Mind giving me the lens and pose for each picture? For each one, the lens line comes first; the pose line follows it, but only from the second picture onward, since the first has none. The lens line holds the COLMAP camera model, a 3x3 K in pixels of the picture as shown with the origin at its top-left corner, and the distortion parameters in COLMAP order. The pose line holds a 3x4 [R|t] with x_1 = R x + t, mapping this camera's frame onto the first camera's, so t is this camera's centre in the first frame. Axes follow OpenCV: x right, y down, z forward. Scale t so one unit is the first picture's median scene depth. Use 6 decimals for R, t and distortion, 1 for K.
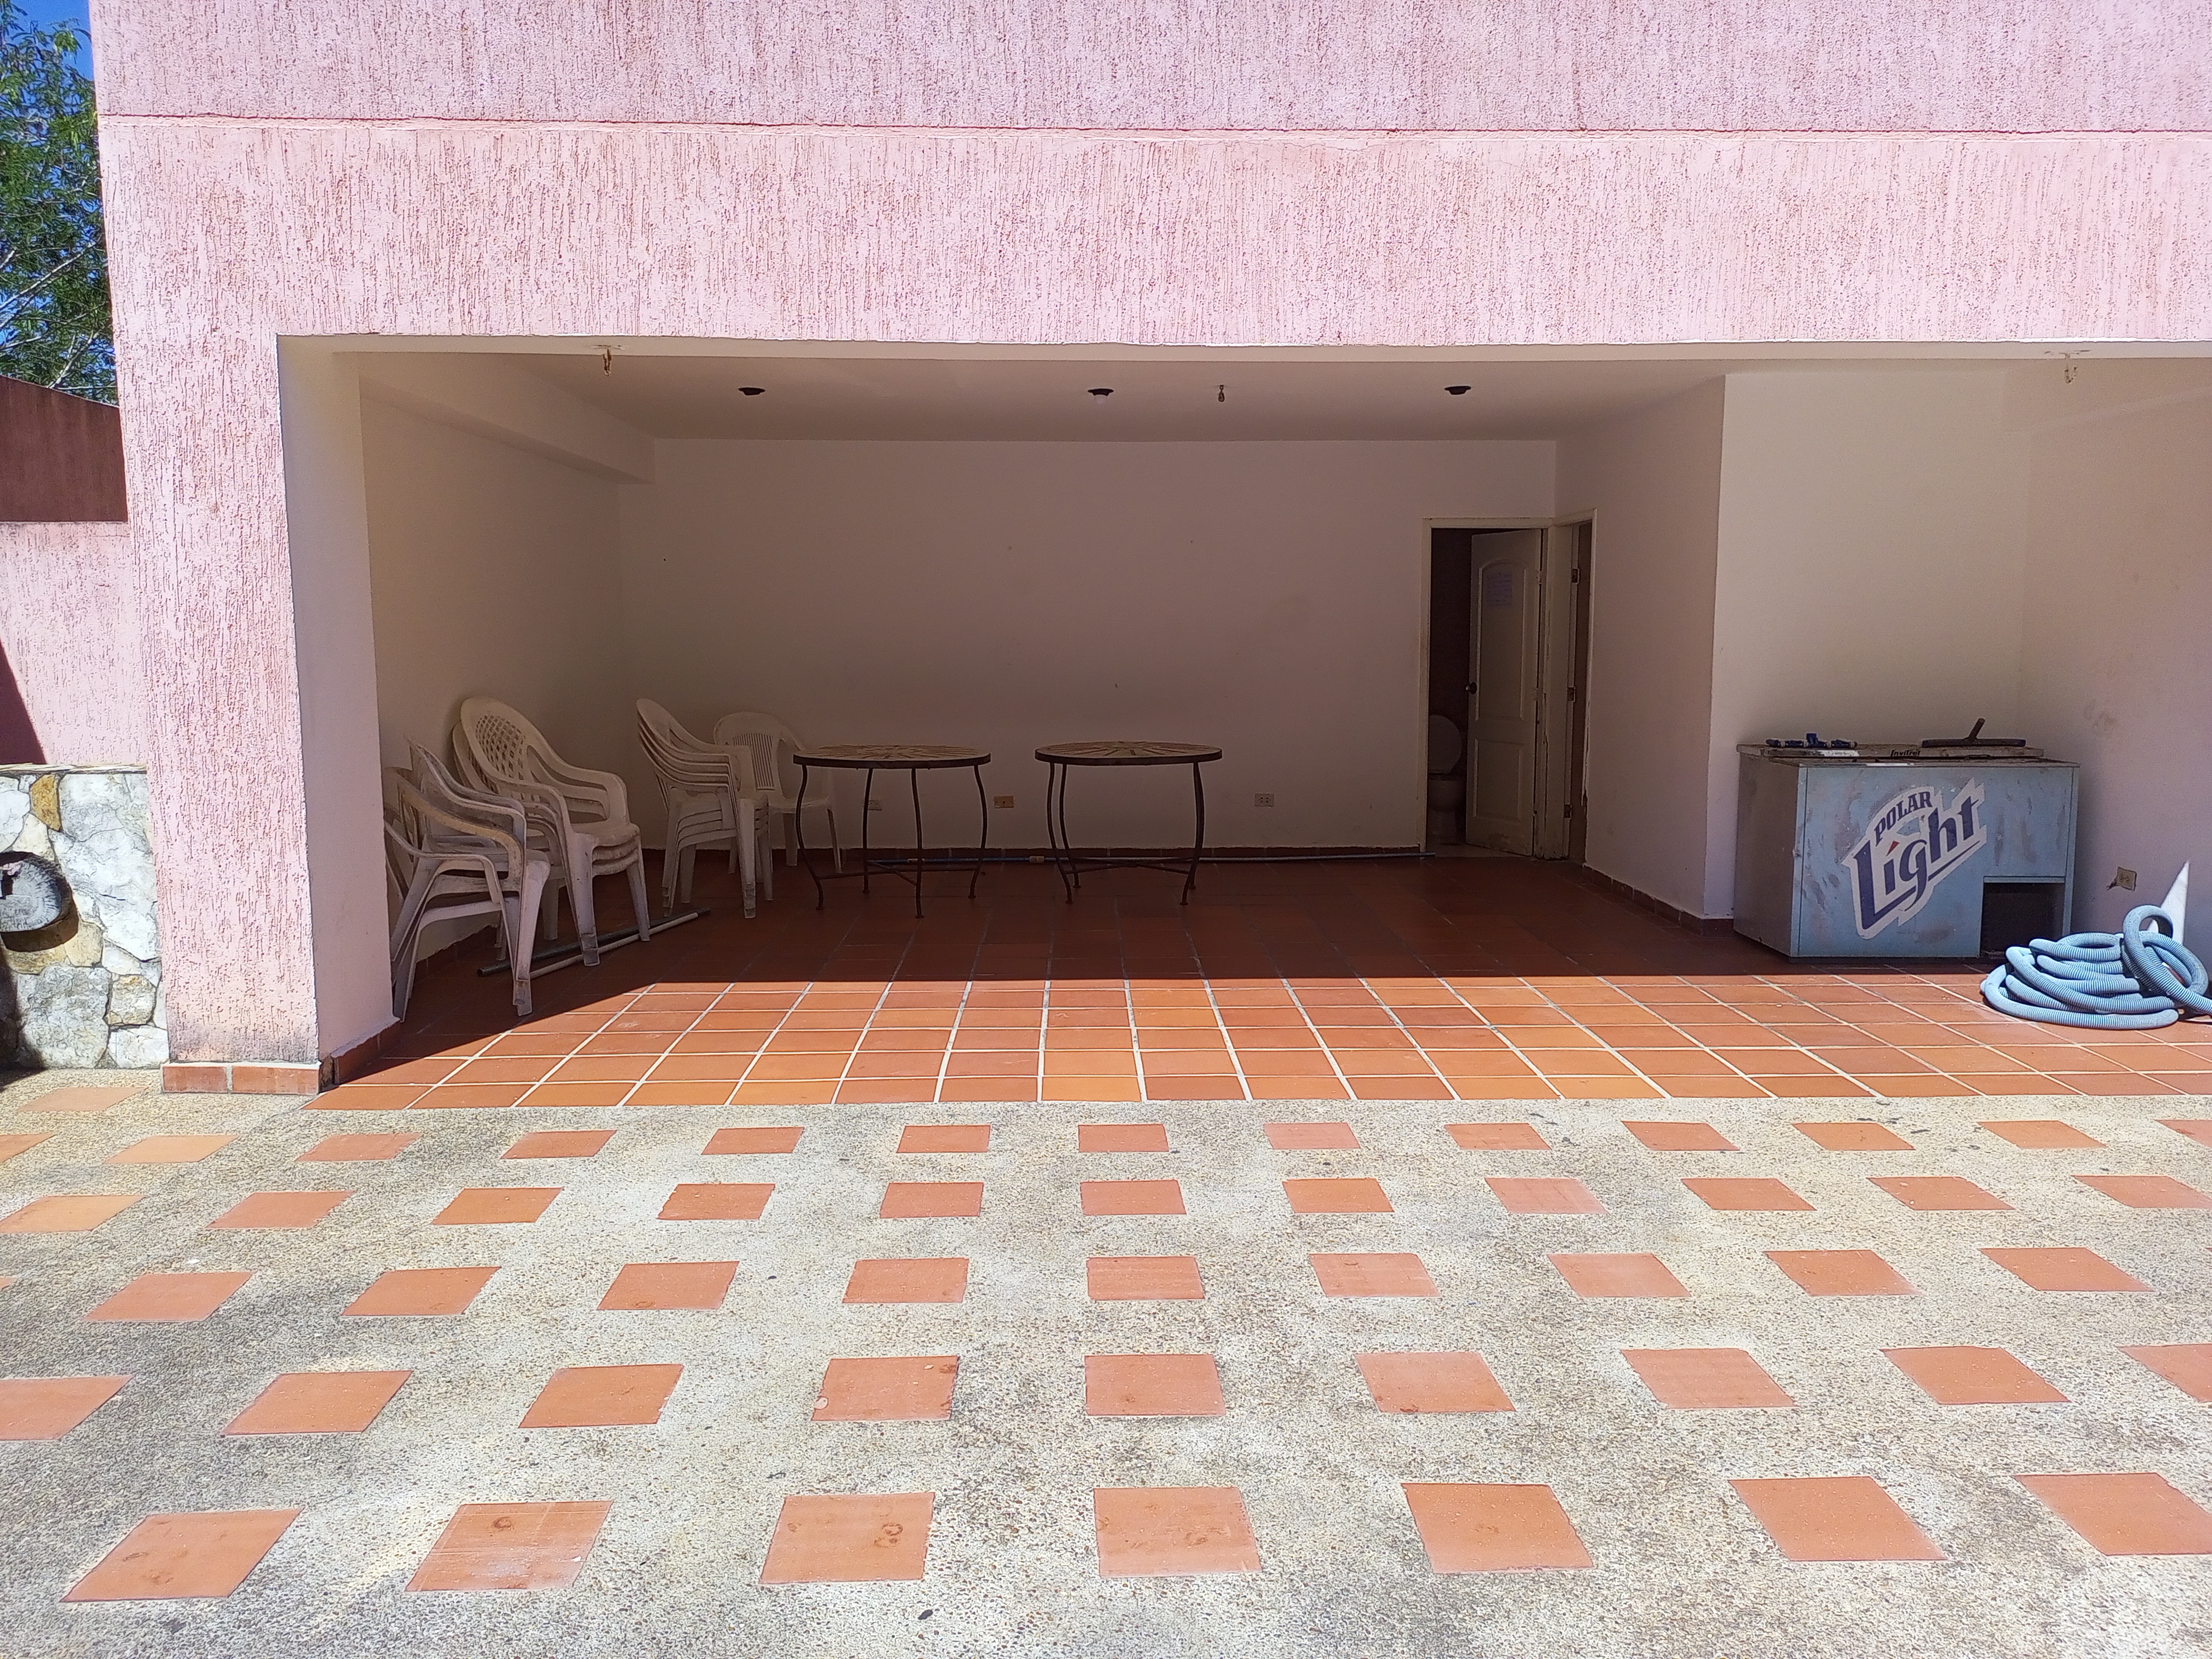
lens RADIAL K [[1645.9, 0, 1139.5], [0, 1645.9, 809.6], [0, 0, 1]] dist [0.046725, -0.039018]
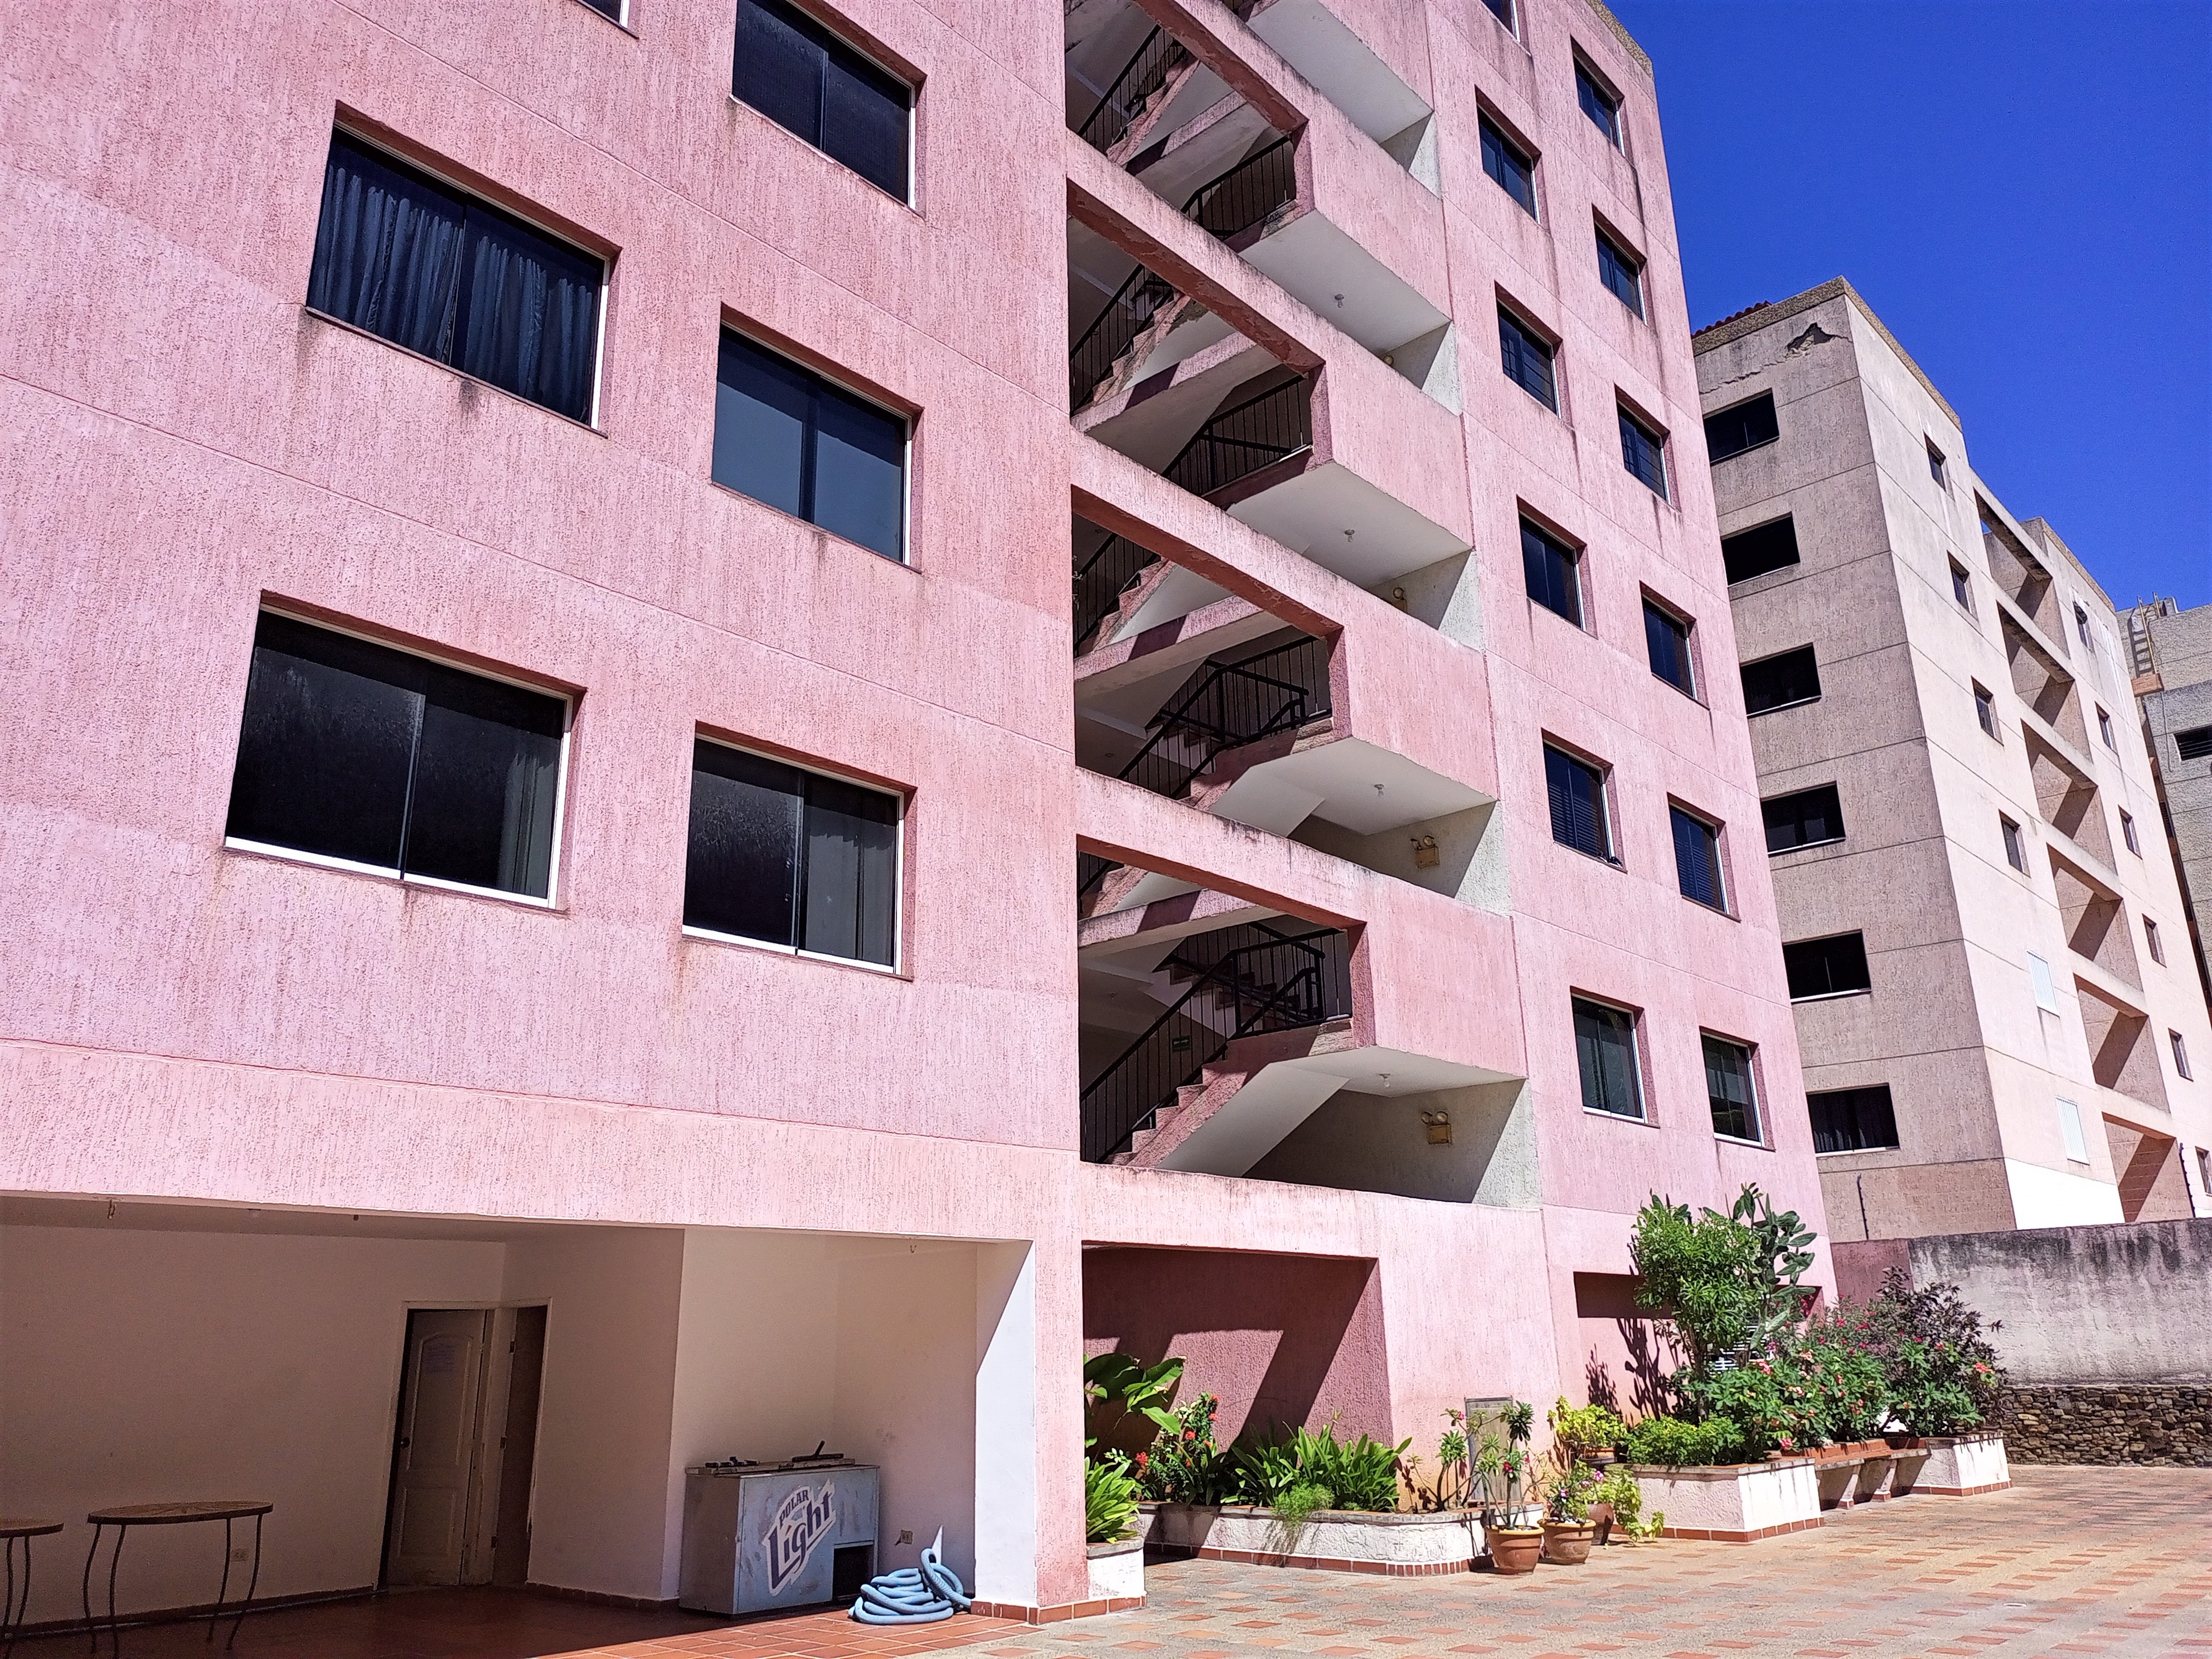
lens RADIAL K [[1645.9, 0, 1106.9], [0, 1645.9, 808.2], [0, 0, 1]] dist [0.046725, -0.039018]
pose [[0.706515, 0.213855, 0.674613, -0.782454], [0.095303, 0.915815, -0.390127, 0.055818], [-0.701252, 0.339923, 0.626656, -0.634148]]
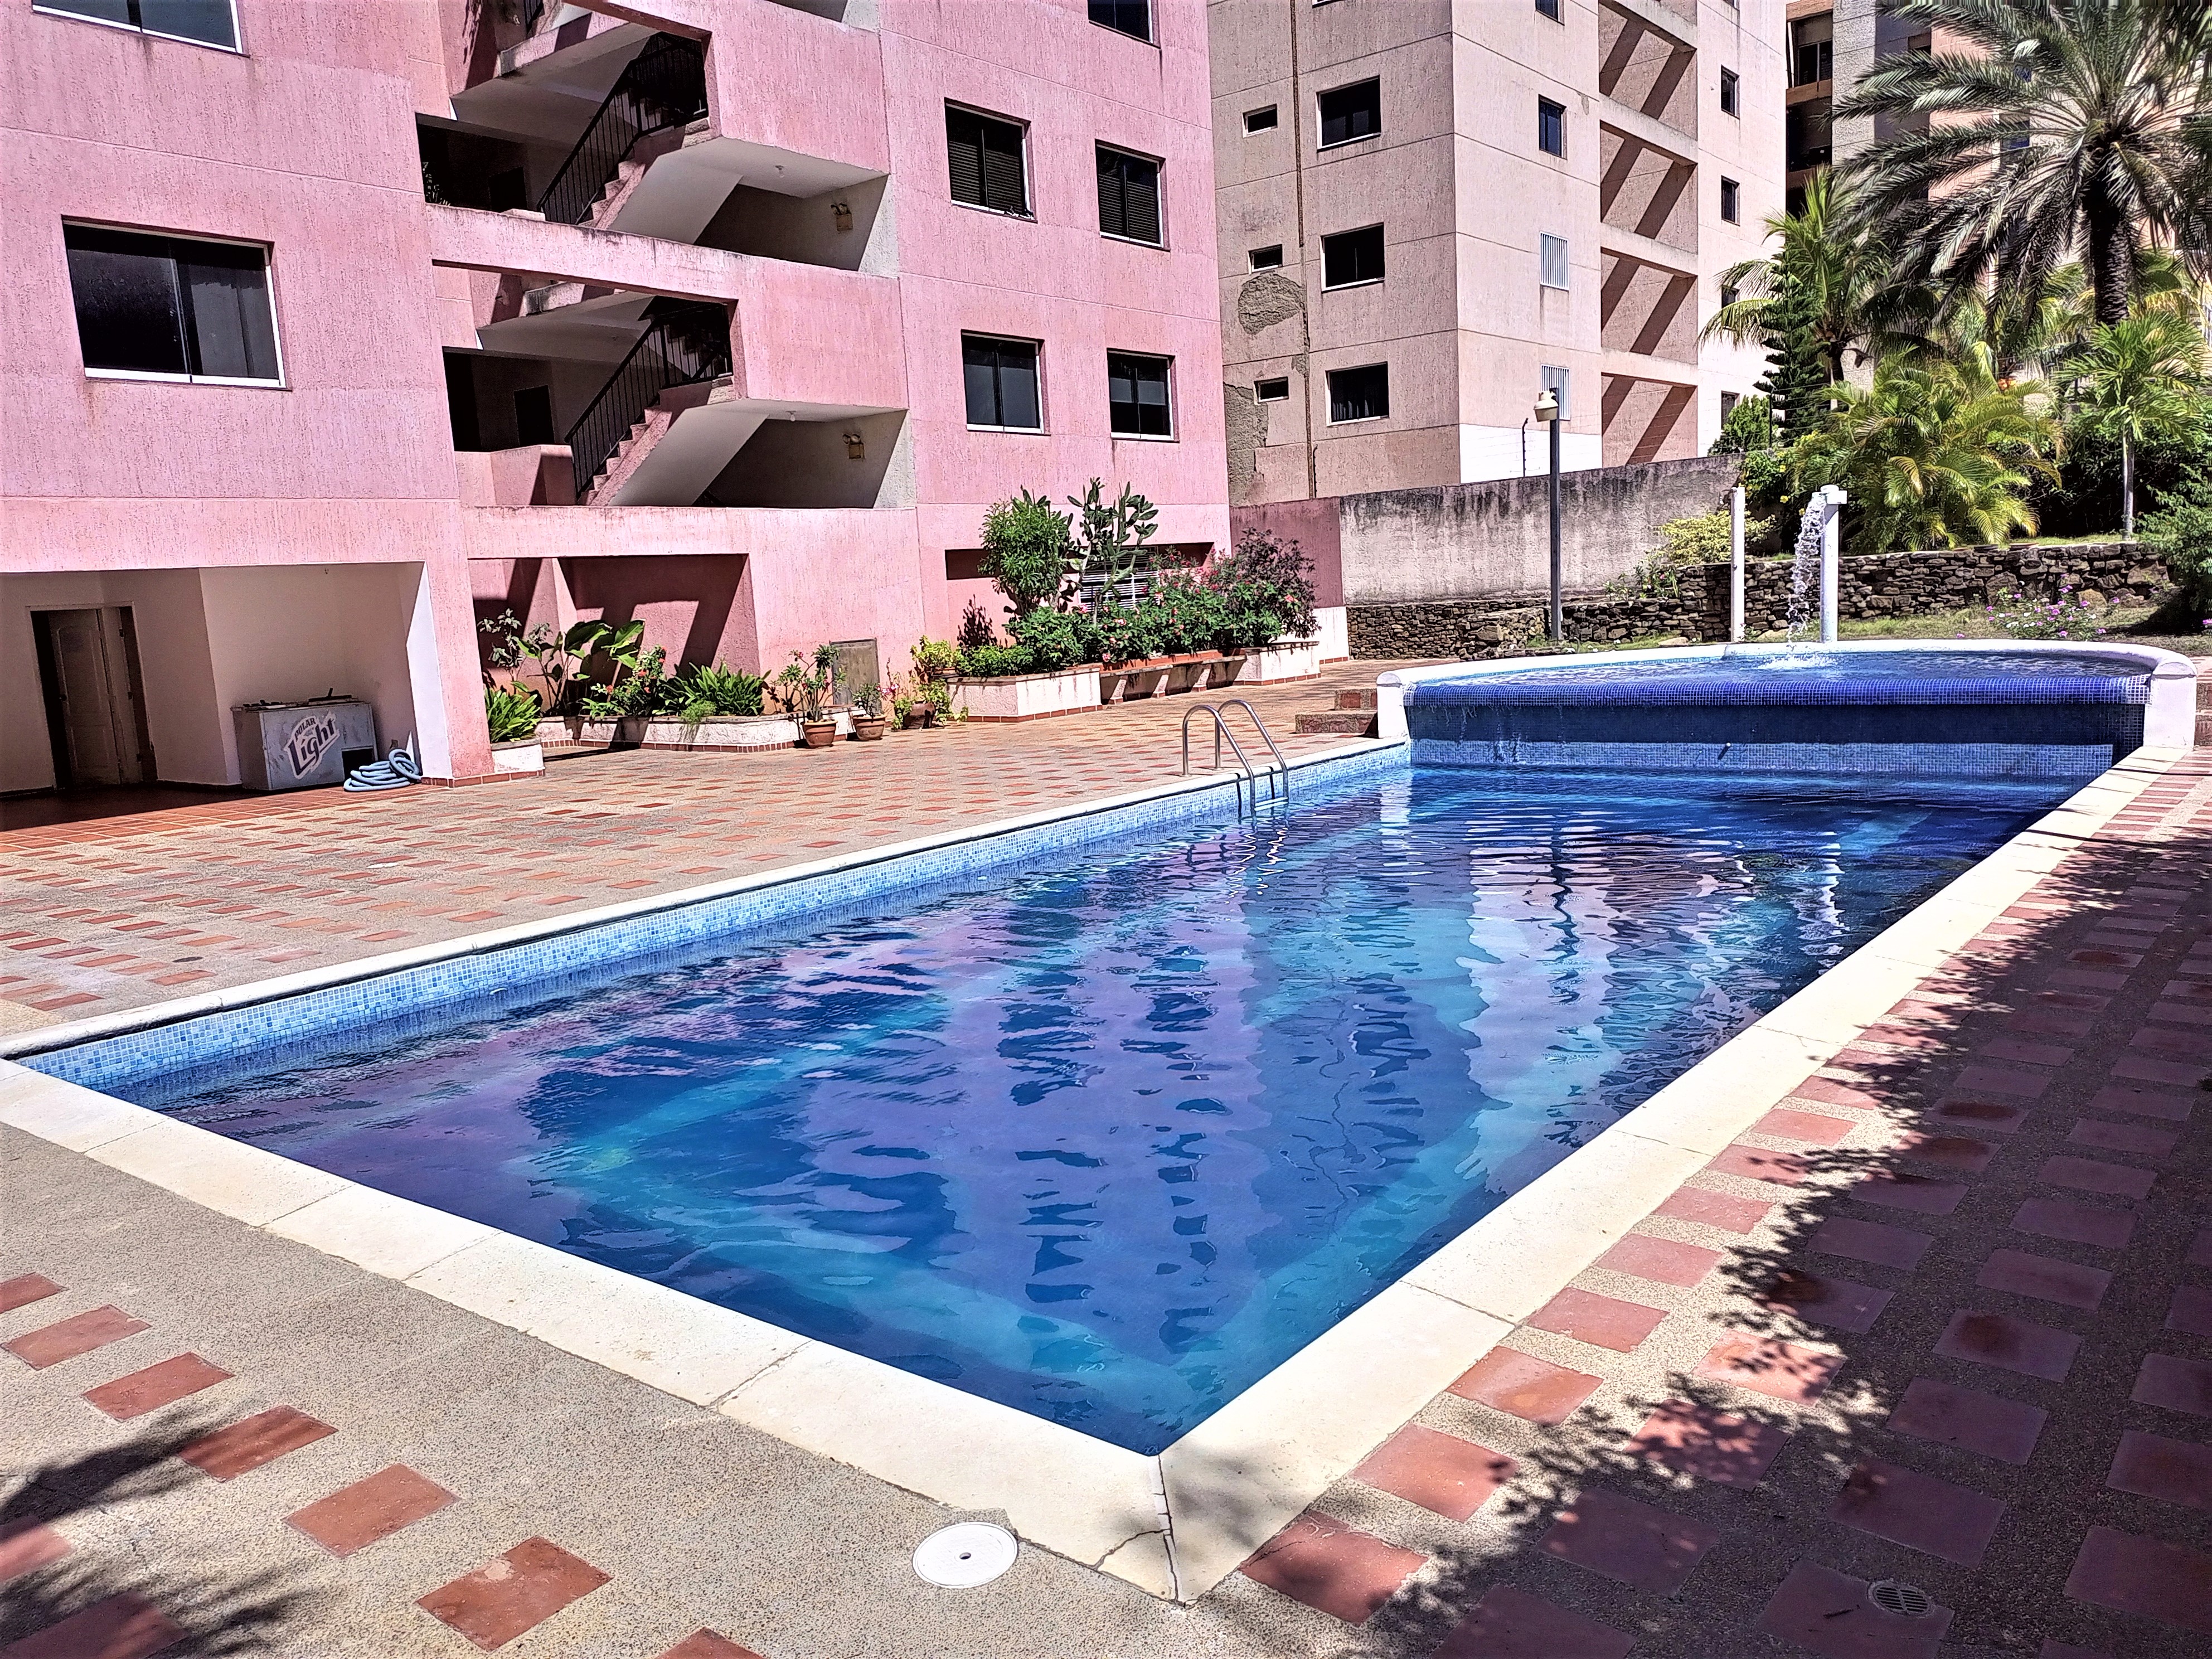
lens RADIAL K [[1645.9, 0, 1109.8], [0, 1645.9, 828.0], [0, 0, 1]] dist [0.046725, -0.039018]
pose [[0.650444, -0.145328, 0.745521, -0.909068], [0.136539, 0.987908, 0.073452, 0.189530], [-0.747181, 0.054016, 0.662422, -2.214673]]
